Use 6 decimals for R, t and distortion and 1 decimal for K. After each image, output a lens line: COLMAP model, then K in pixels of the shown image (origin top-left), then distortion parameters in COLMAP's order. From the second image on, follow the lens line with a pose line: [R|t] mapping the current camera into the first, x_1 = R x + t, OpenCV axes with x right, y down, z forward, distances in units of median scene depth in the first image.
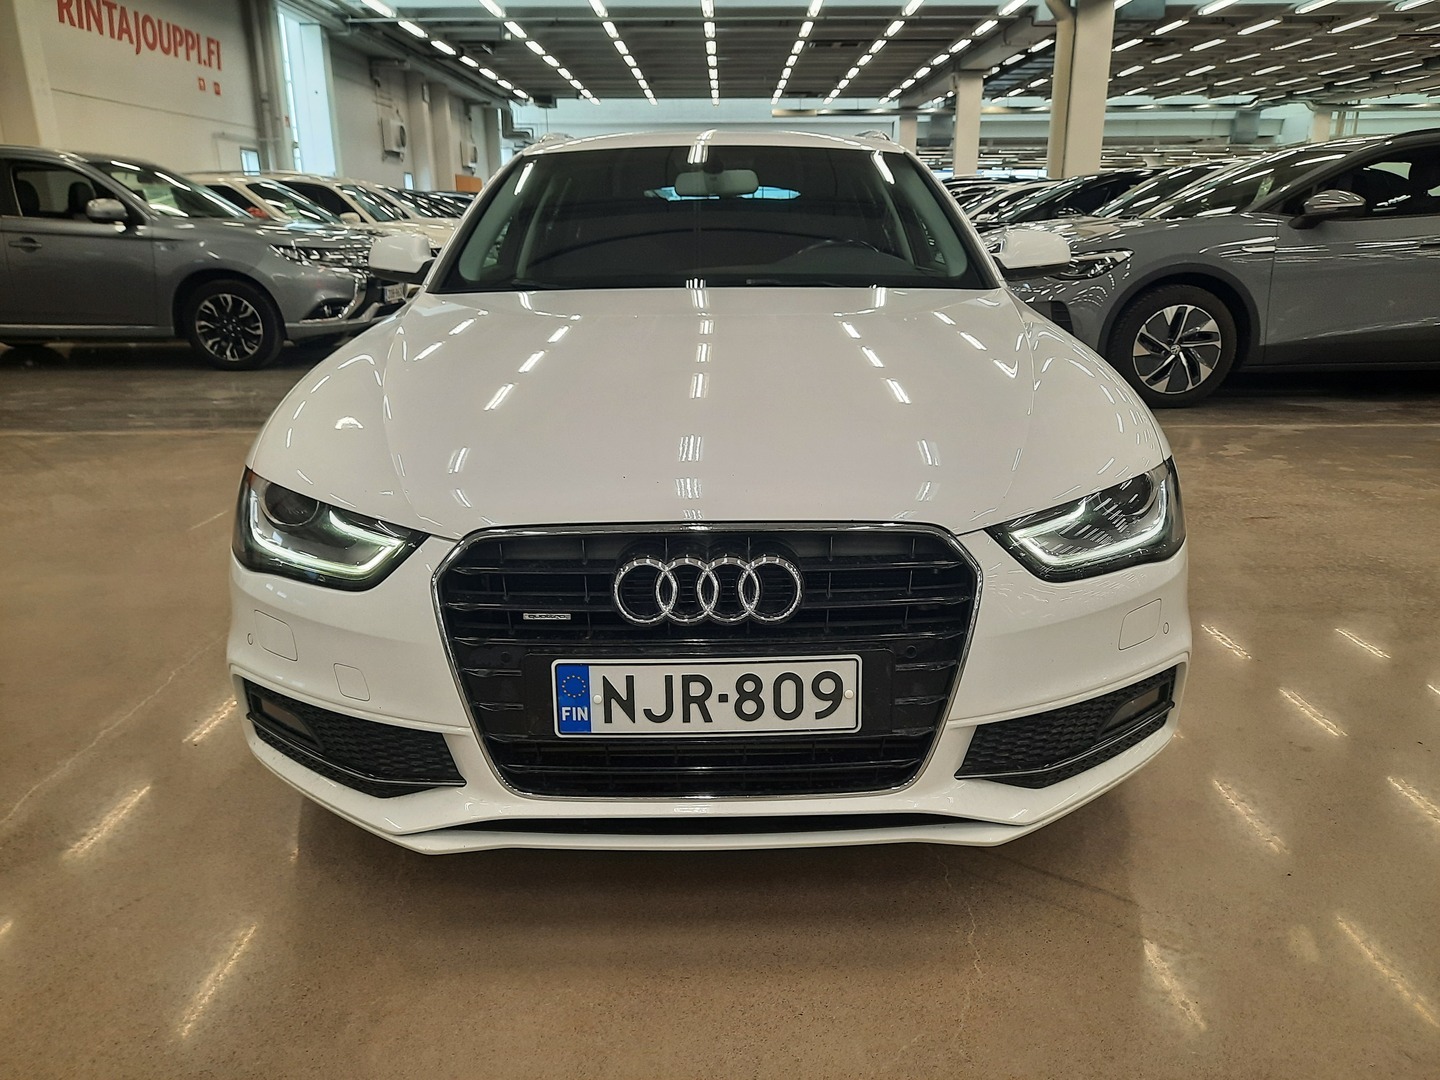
lens RADIAL K [[1067.9, 0, 737.7], [0, 1067.9, 536.4], [0, 0, 1]] dist [0.049111, -0.033196]
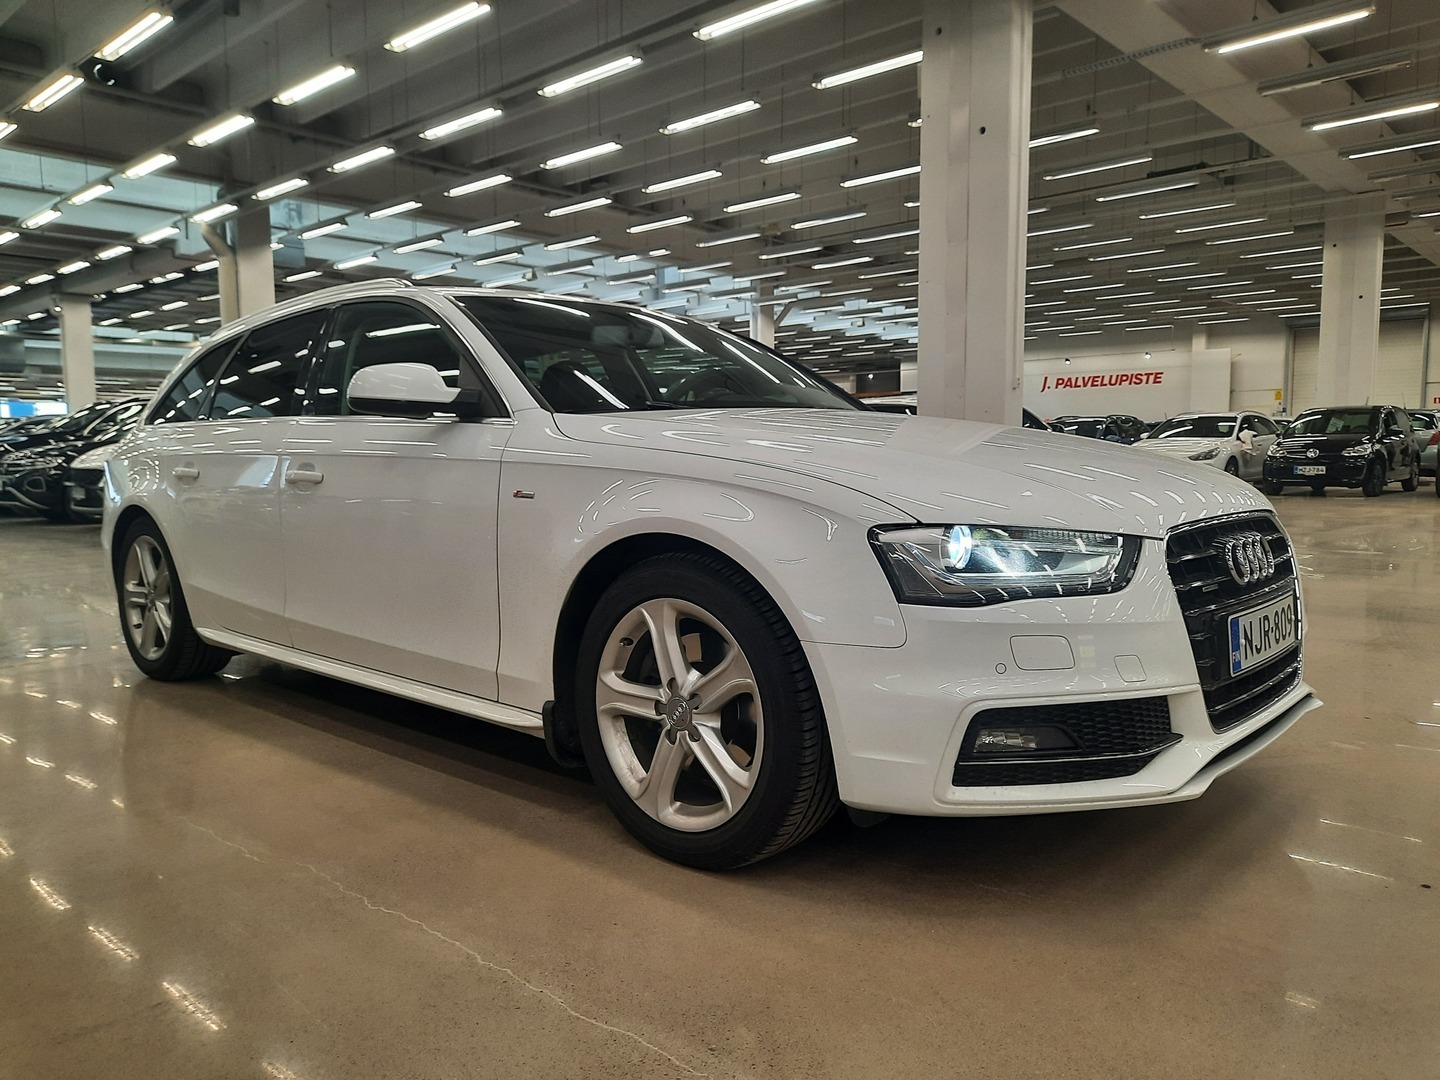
lens RADIAL K [[1067.9, 0, 737.7], [0, 1067.9, 536.4], [0, 0, 1]] dist [0.049111, -0.033196]
pose [[0.686311, -0.064985, 0.724399, -0.119613], [0.216825, 0.968992, -0.118498, 0.003396], [-0.694236, 0.238394, 0.679120, 0.036885]]
